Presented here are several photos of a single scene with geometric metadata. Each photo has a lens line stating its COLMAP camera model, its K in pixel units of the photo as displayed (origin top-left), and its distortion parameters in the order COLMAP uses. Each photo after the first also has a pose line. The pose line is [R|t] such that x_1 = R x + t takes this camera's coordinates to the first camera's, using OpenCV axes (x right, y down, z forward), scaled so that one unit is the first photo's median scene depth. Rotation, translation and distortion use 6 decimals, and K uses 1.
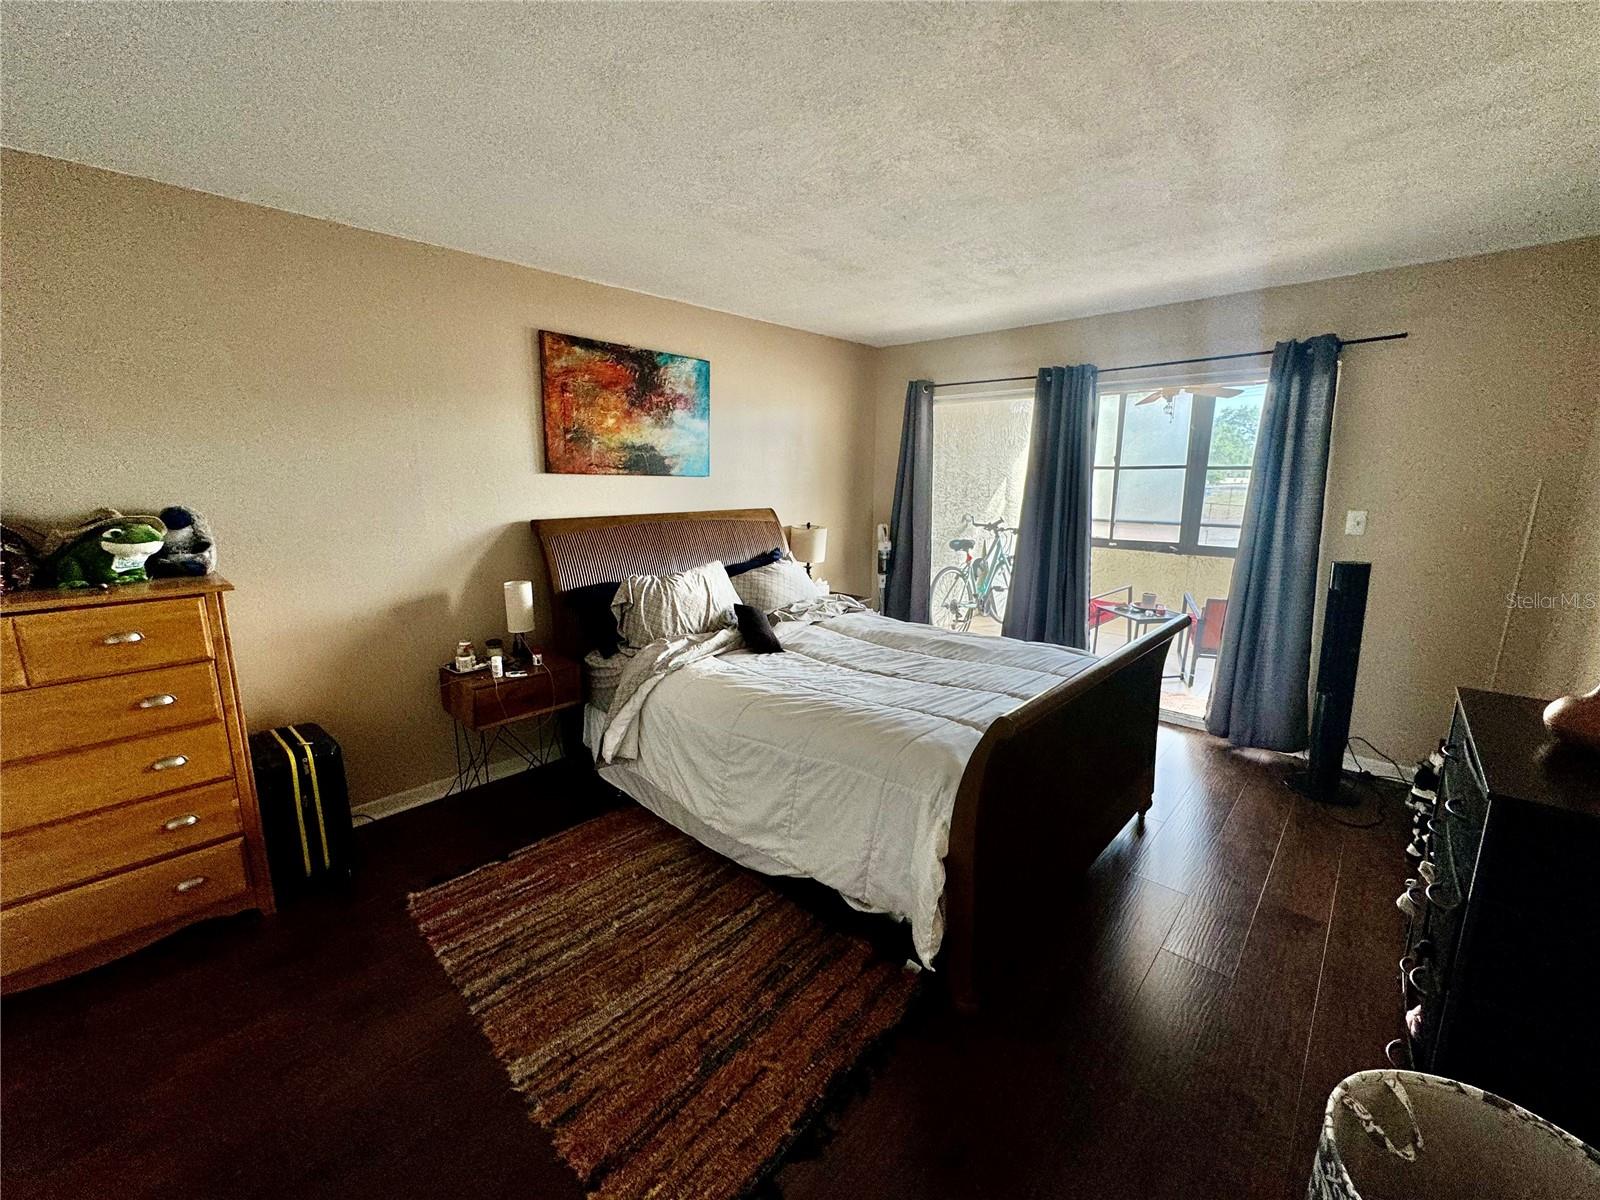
lens RADIAL K [[637.9, 0, 800.8], [0, 637.9, 597.3], [0, 0, 1]] dist [-0.002026, 0.000720]
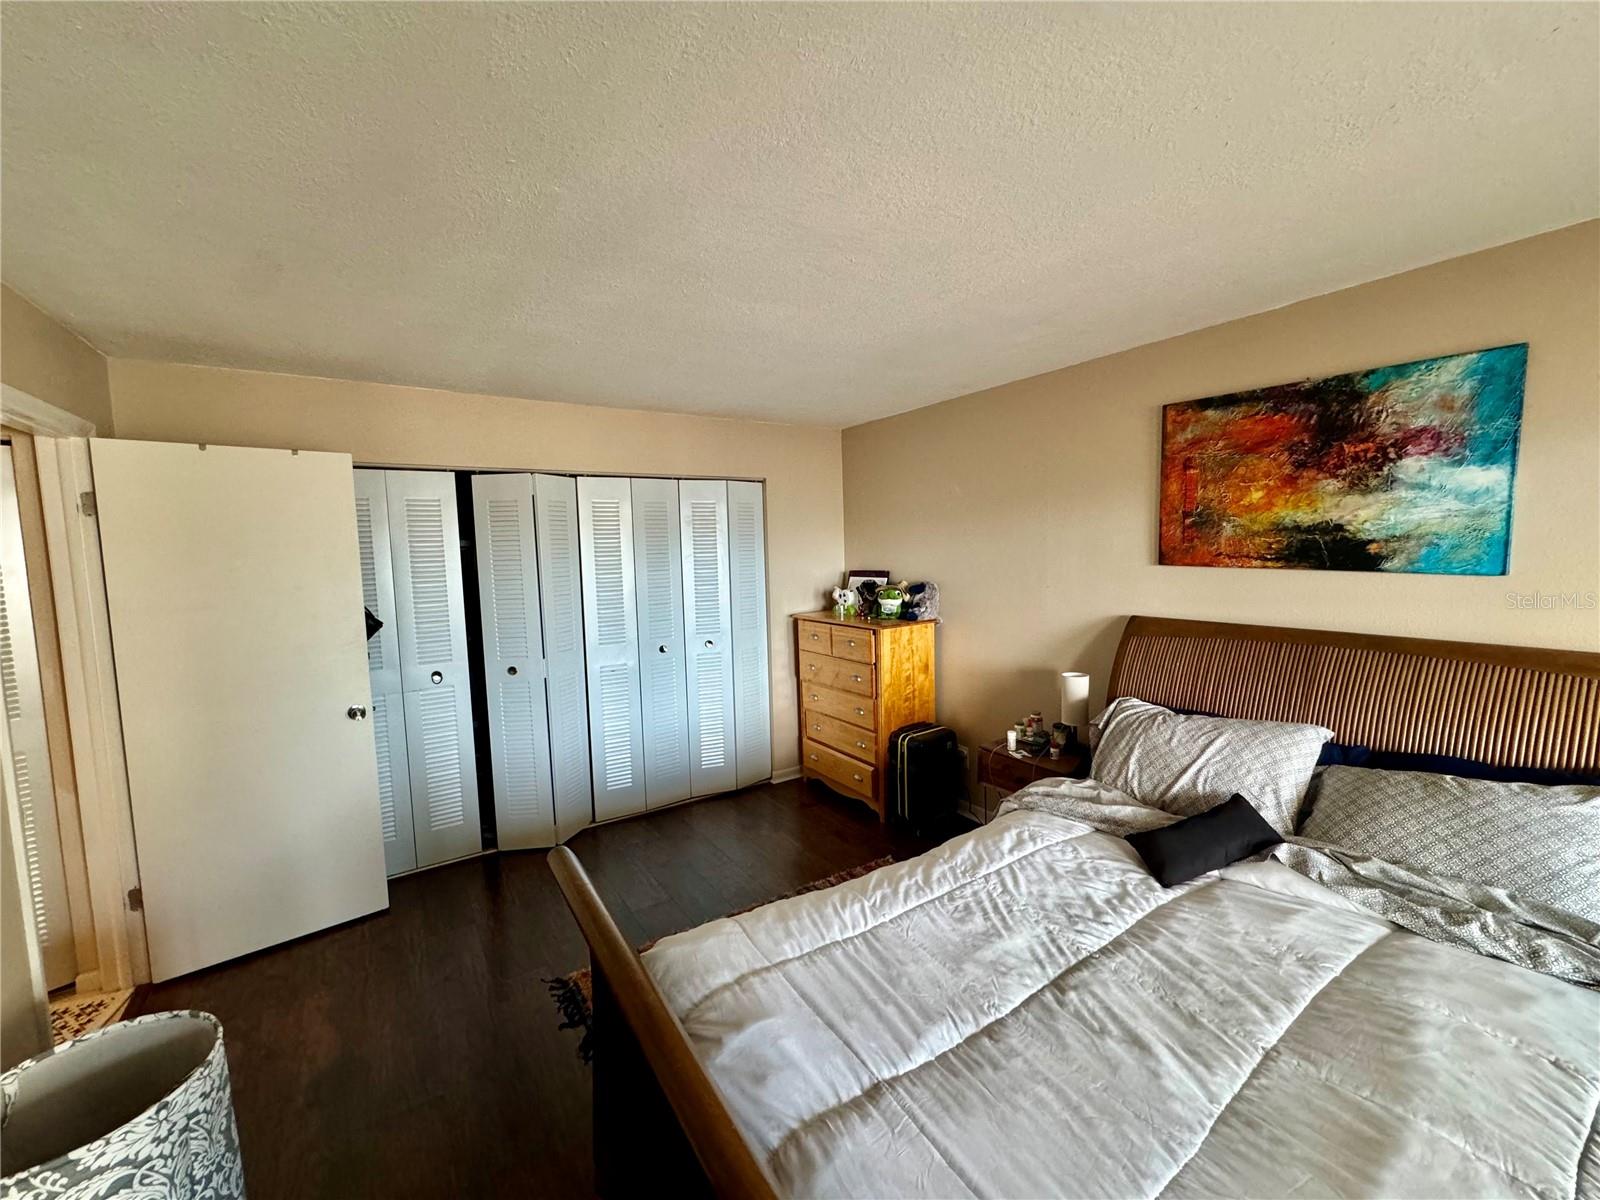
lens RADIAL K [[637.9, 0, 800.8], [0, 637.9, 597.3], [0, 0, 1]] dist [-0.002026, 0.000720]
pose [[-0.223964, 0.085716, -0.970821, 0.554175], [-0.160354, 0.979308, 0.123458, -0.179245], [0.961315, 0.183325, -0.205585, 0.712923]]
